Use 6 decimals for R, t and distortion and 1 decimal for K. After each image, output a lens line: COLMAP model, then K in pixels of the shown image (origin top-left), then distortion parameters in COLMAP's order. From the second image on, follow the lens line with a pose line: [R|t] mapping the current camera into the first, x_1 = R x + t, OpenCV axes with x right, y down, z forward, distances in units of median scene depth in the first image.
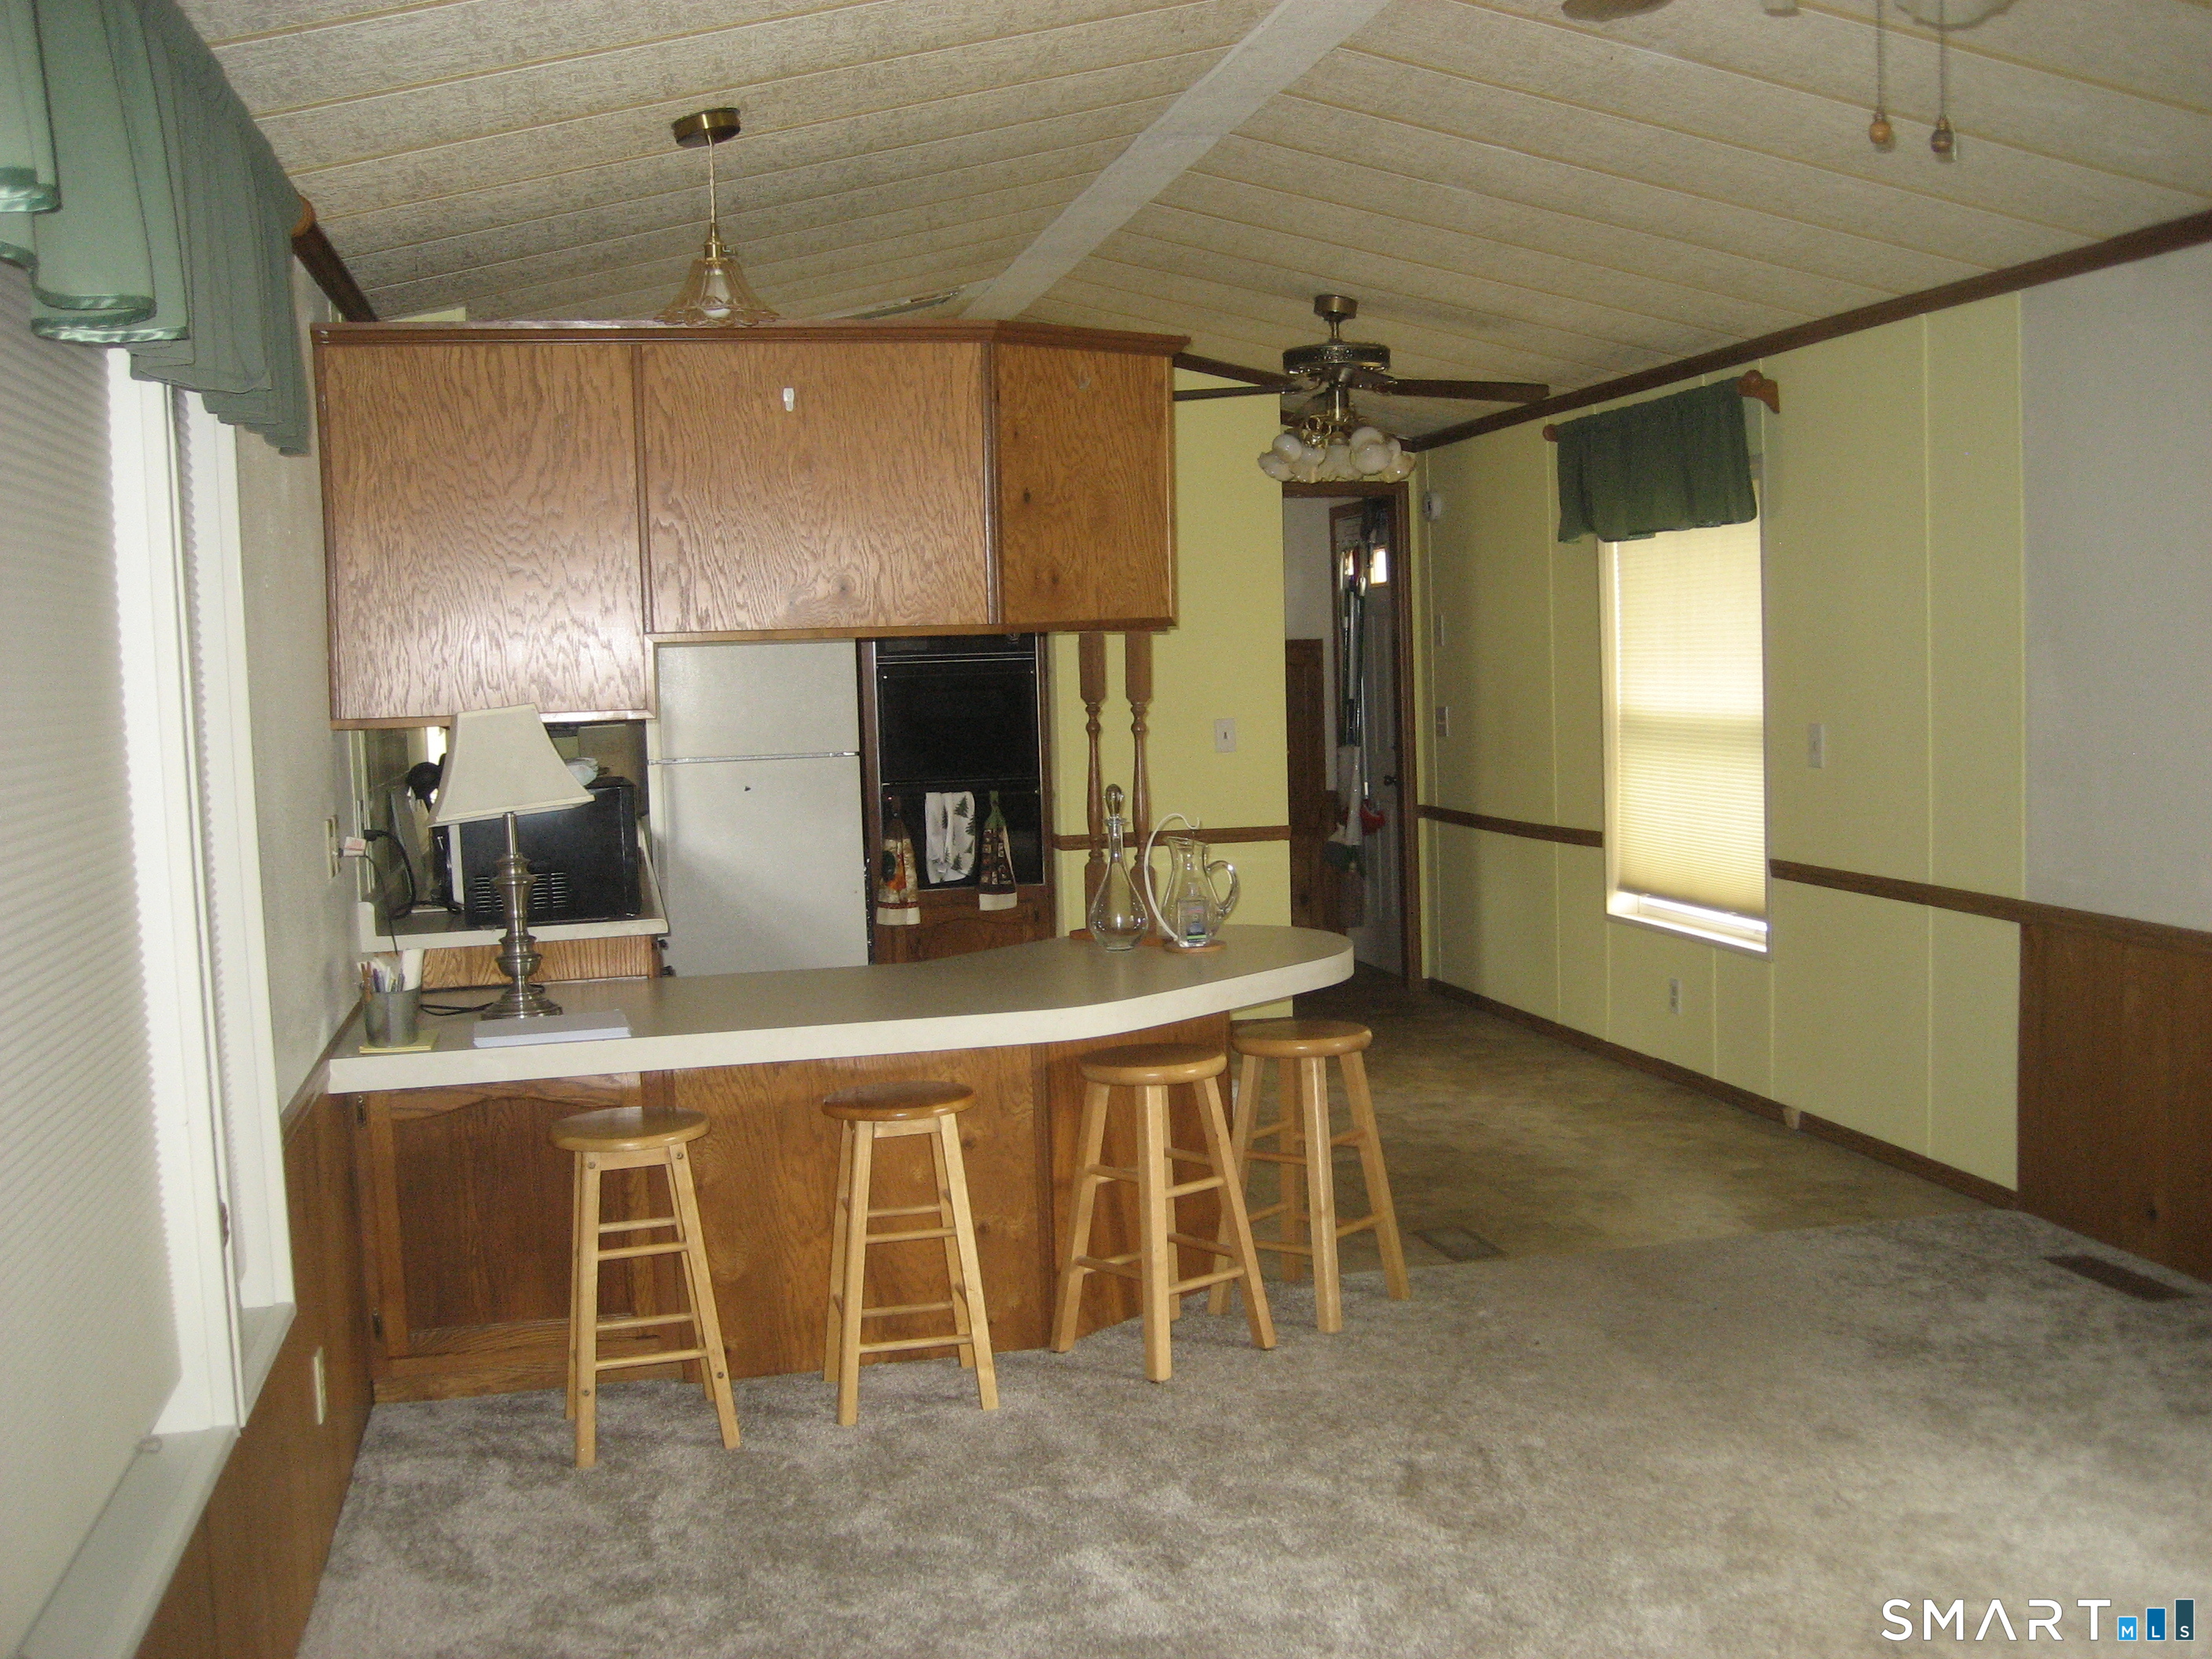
lens RADIAL K [[2308.1, 0, 1113.0], [0, 2308.1, 828.6], [0, 0, 1]] dist [-0.071798, 0.000000]
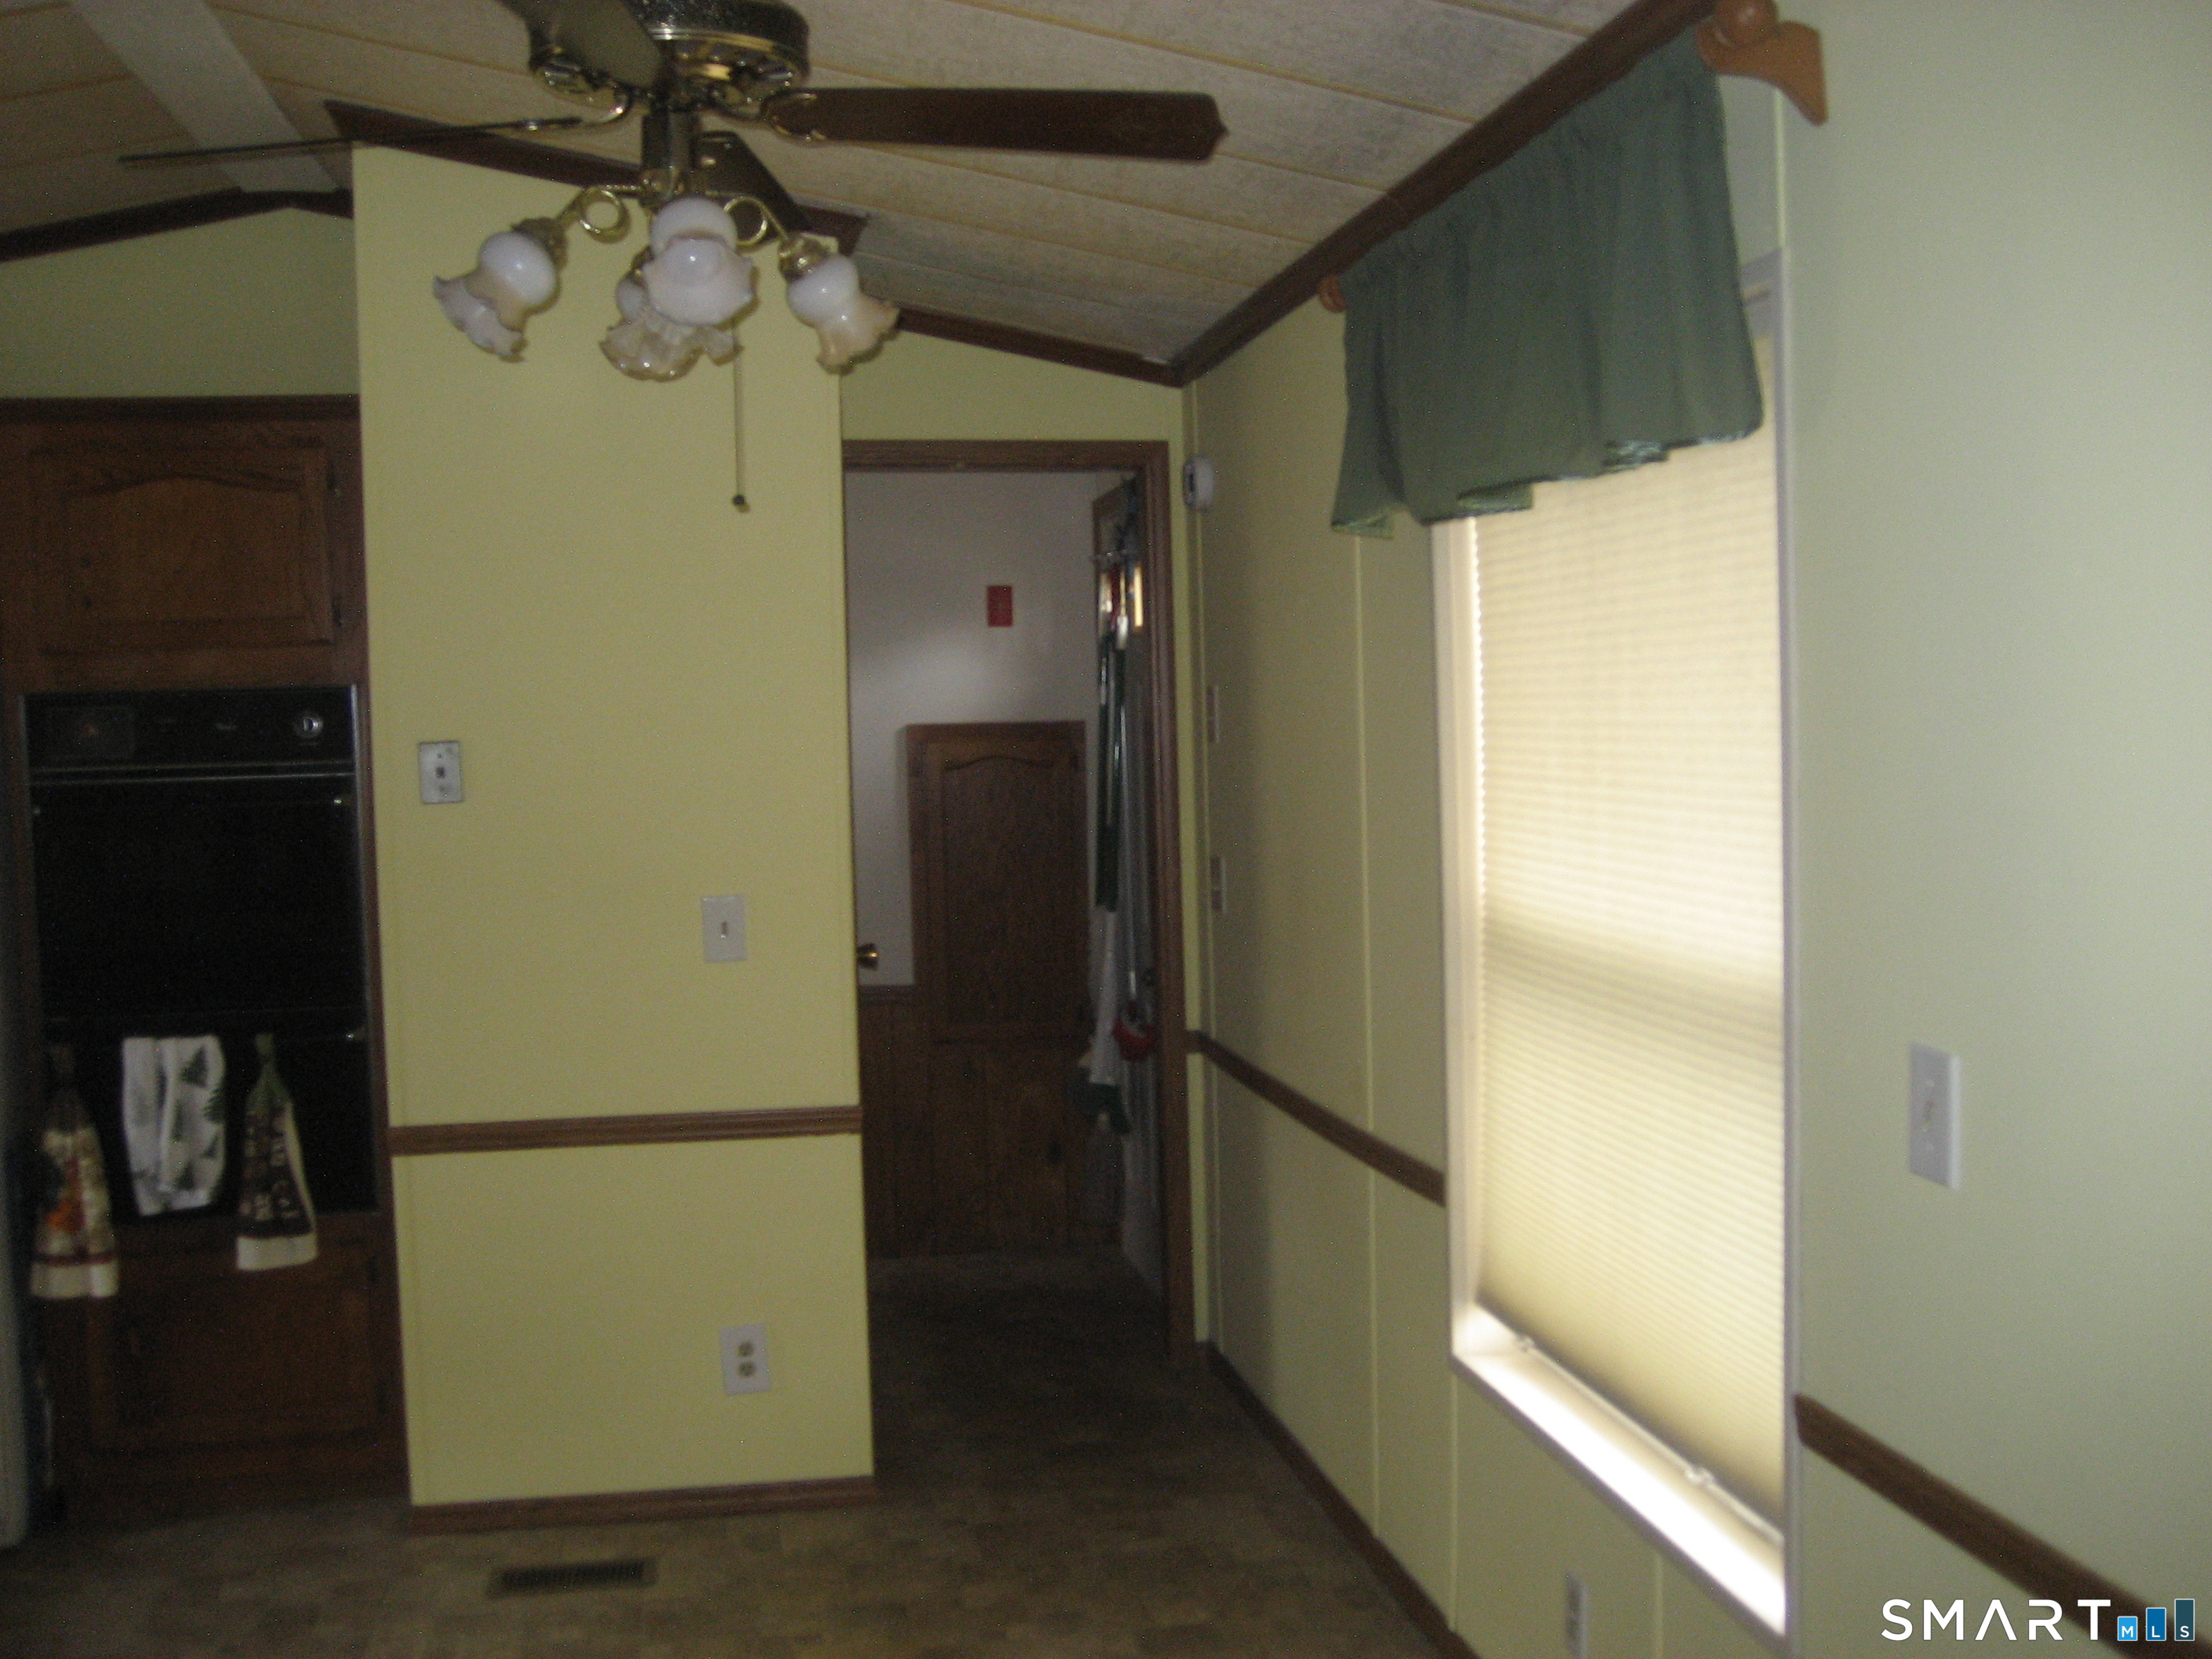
lens RADIAL K [[2308.1, 0, 1120.9], [0, 2308.1, 850.3], [0, 0, 1]] dist [-0.071798, 0.000000]
pose [[0.999418, 0.006816, -0.033436, 0.250441], [-0.007319, 0.999861, -0.014955, -0.083082], [0.033329, 0.015191, 0.999329, 0.832470]]
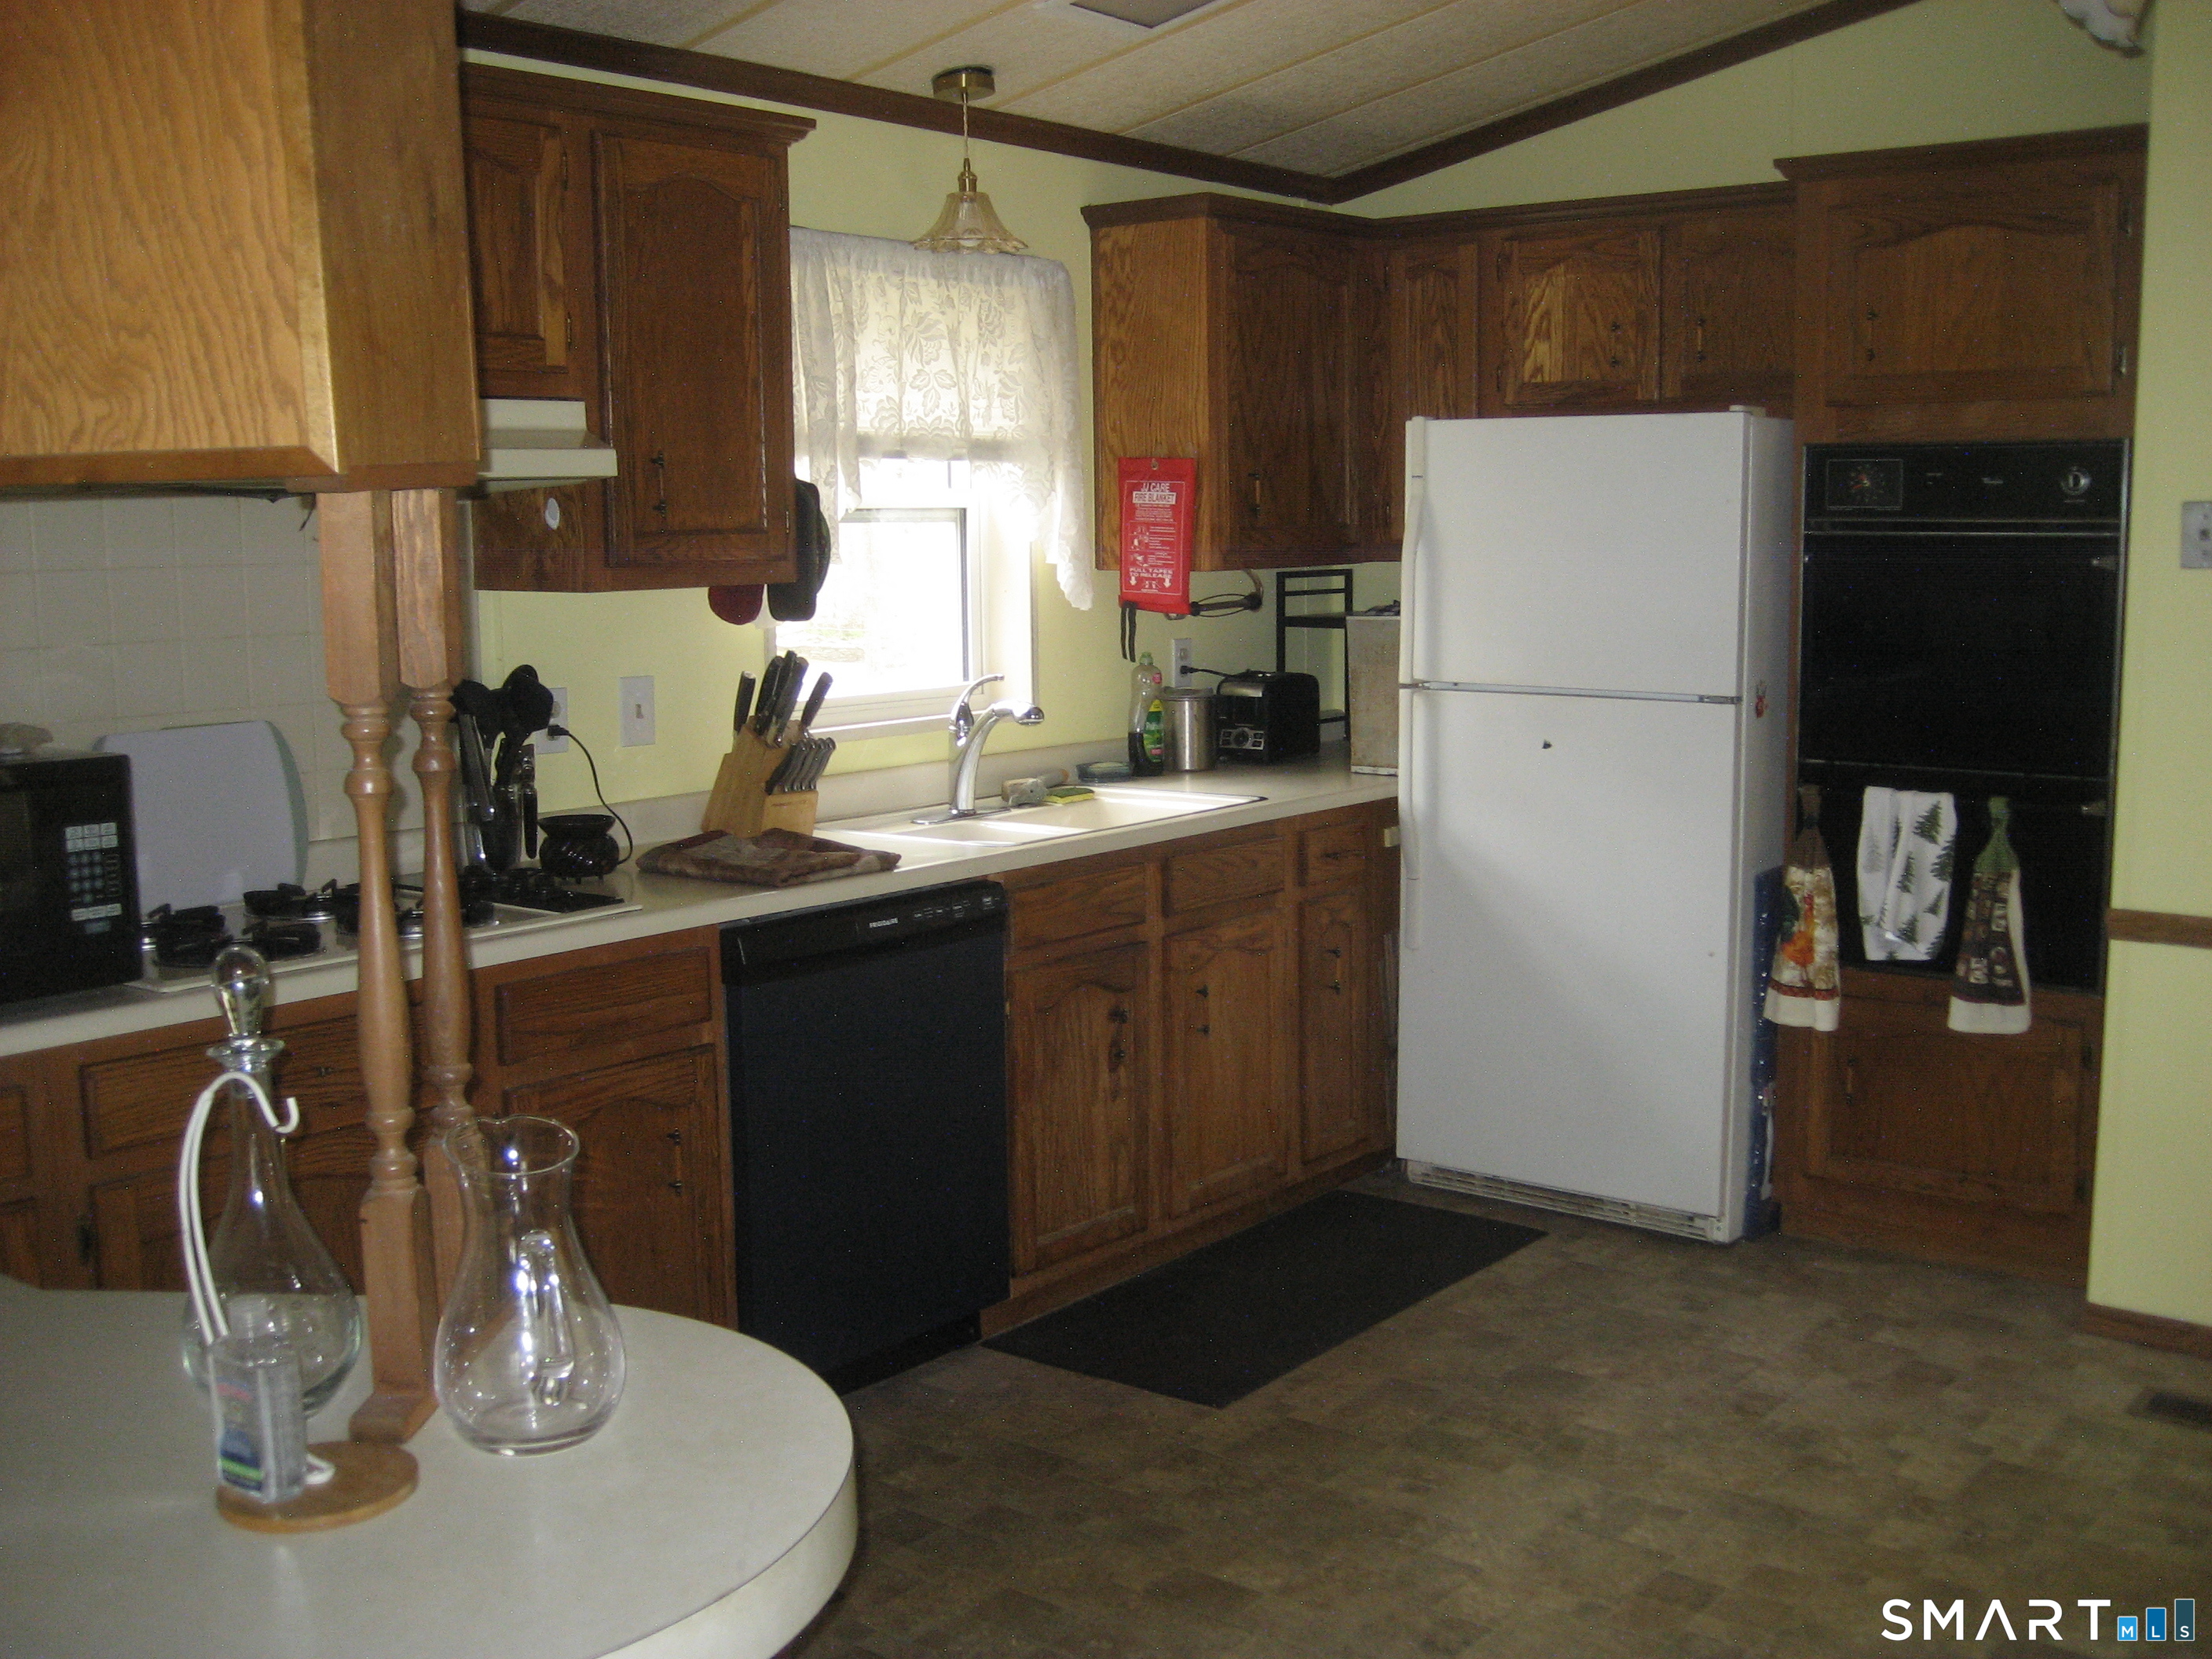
lens RADIAL K [[2308.1, 0, 1151.2], [0, 2308.1, 844.6], [0, 0, 1]] dist [-0.071798, 0.000000]
pose [[0.633973, 0.135893, -0.761322, 0.343026], [-0.062412, 0.990220, 0.124778, -0.092640], [0.770832, -0.031590, 0.636254, 0.898983]]
